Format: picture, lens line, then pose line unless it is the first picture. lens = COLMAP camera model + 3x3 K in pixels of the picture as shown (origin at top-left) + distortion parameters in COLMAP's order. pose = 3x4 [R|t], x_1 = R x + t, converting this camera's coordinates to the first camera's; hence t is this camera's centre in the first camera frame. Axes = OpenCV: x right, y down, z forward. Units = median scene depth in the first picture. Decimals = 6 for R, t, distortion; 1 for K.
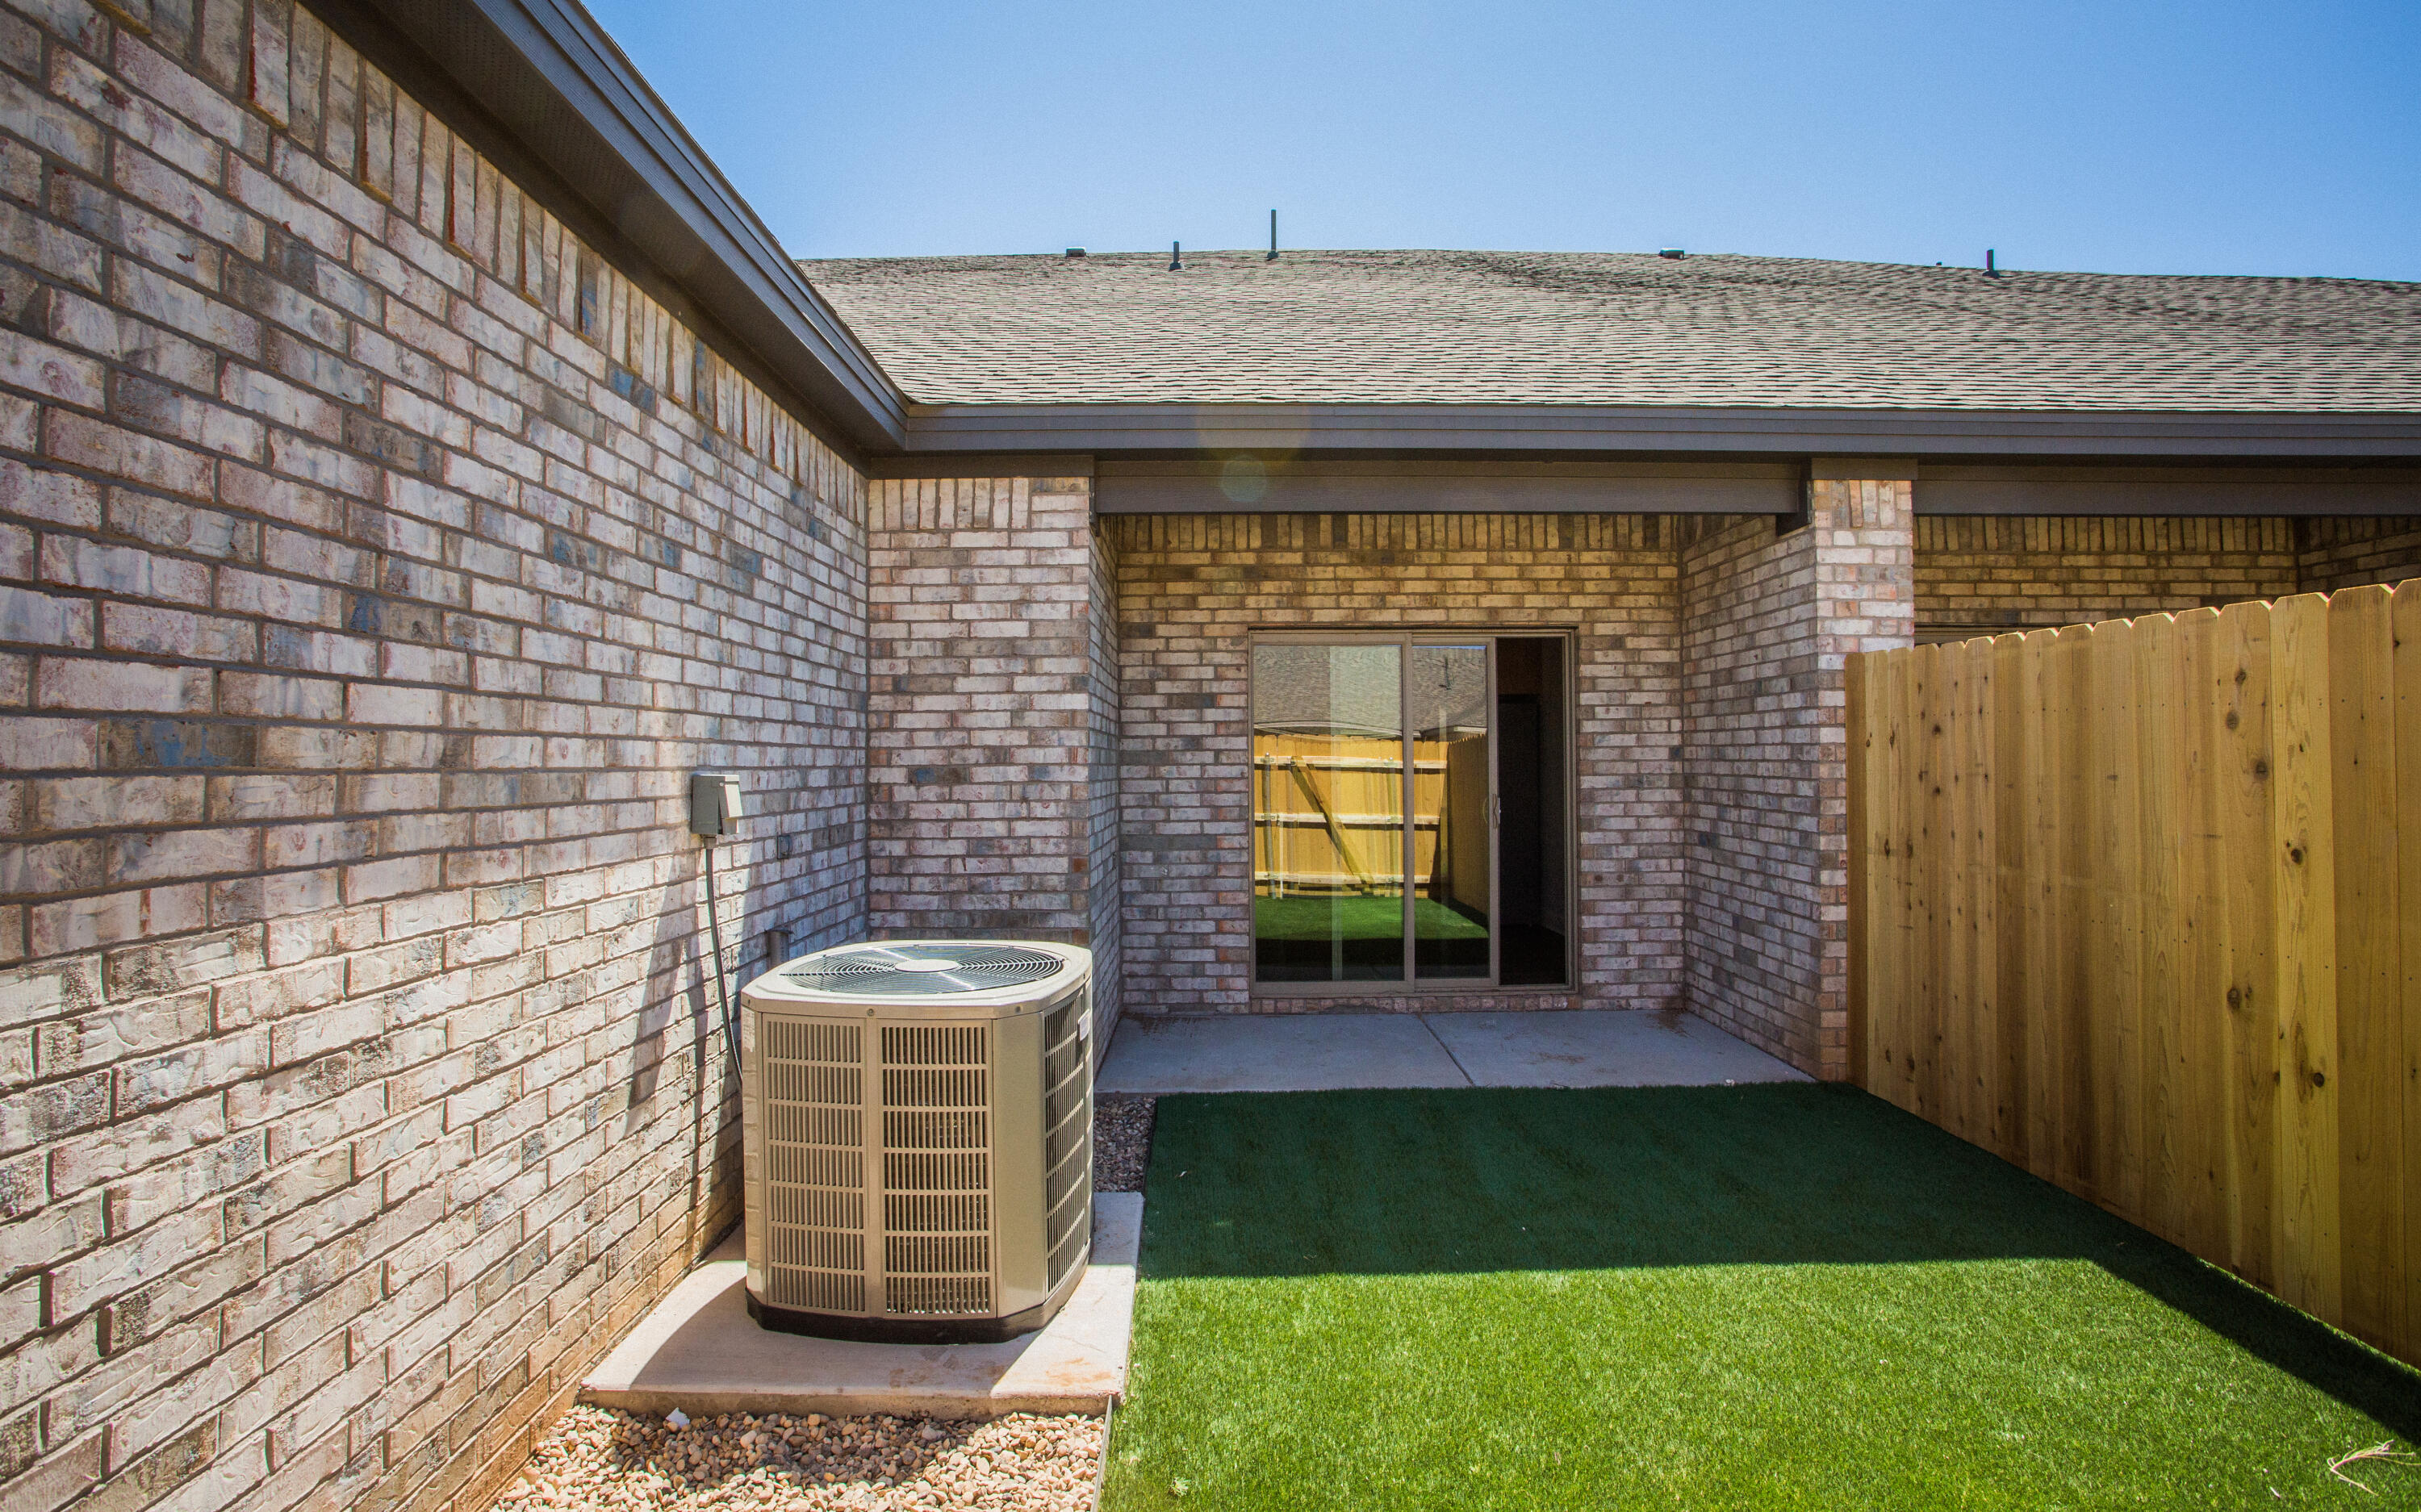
lens RADIAL K [[1179.9, 0, 1201.6], [0, 1179.9, 750.5], [0, 0, 1]] dist [-0.047885, 0.017133]
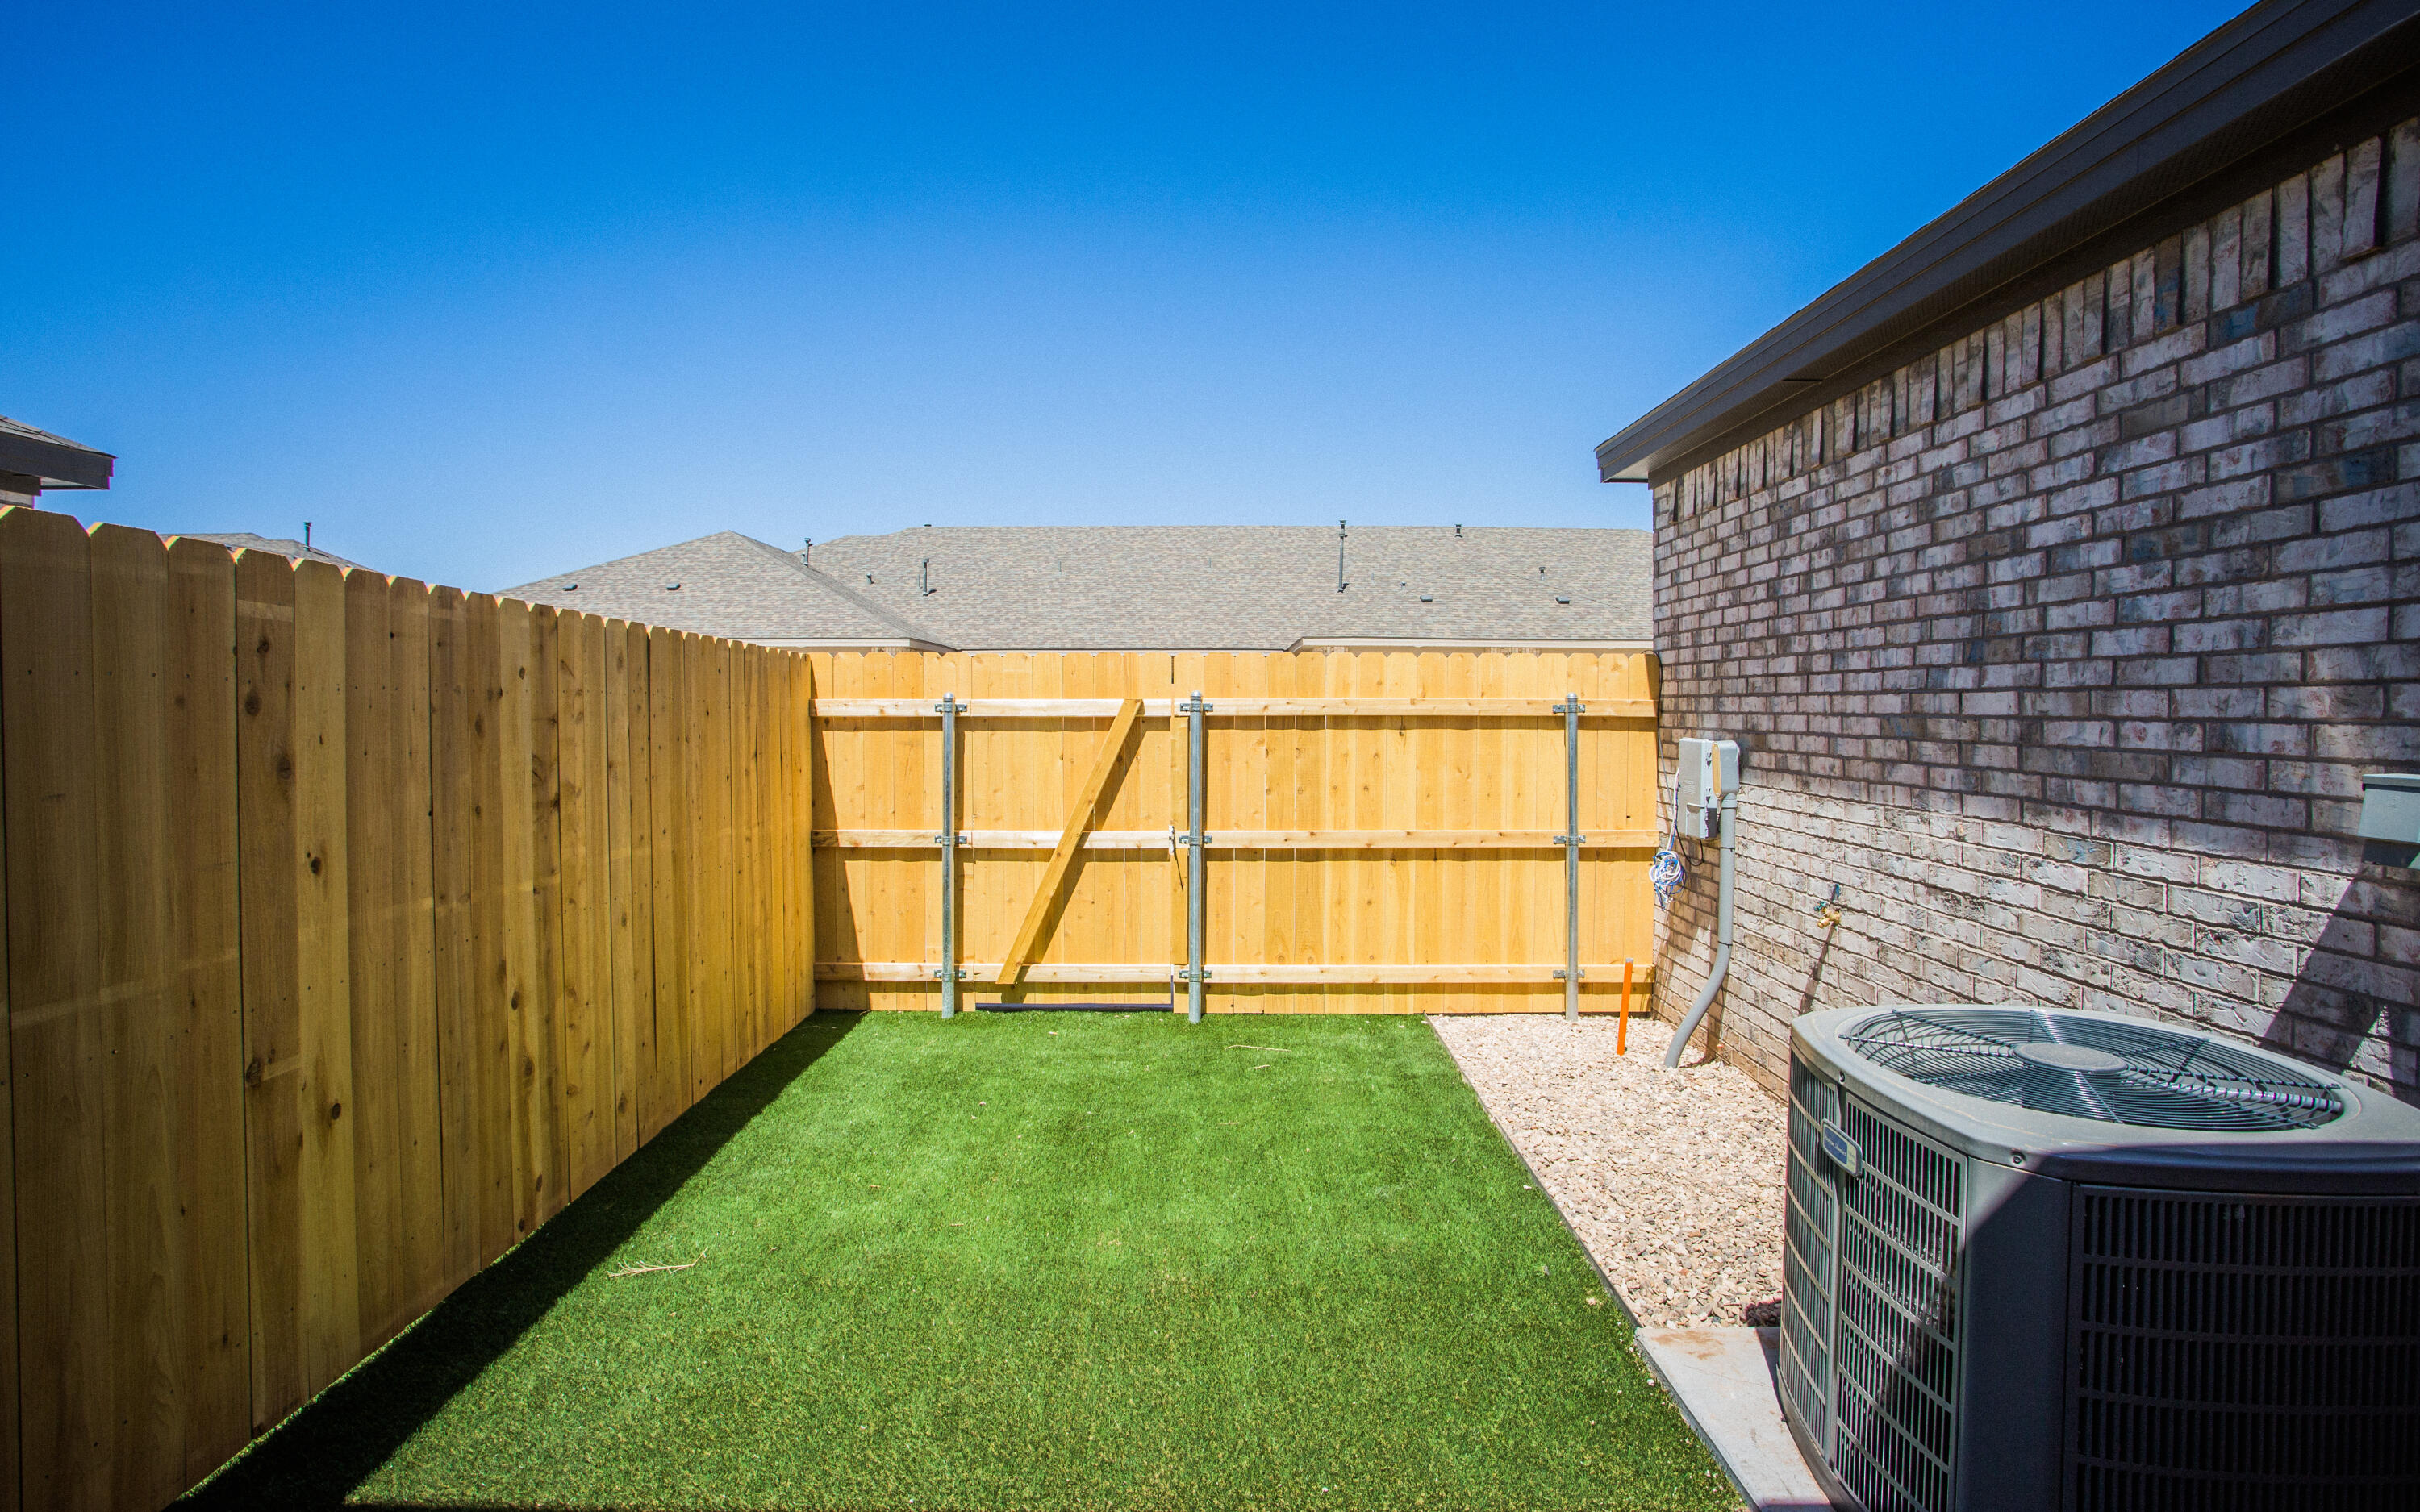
lens RADIAL K [[1179.3, 0, 1201.1], [0, 1179.3, 750.5], [0, 0, 1]] dist [-0.047885, 0.017133]
pose [[-0.999960, 0.005595, 0.007042, 0.401918], [0.005784, 0.999616, 0.027107, -0.022451], [-0.006888, 0.027146, -0.999608, 2.575944]]
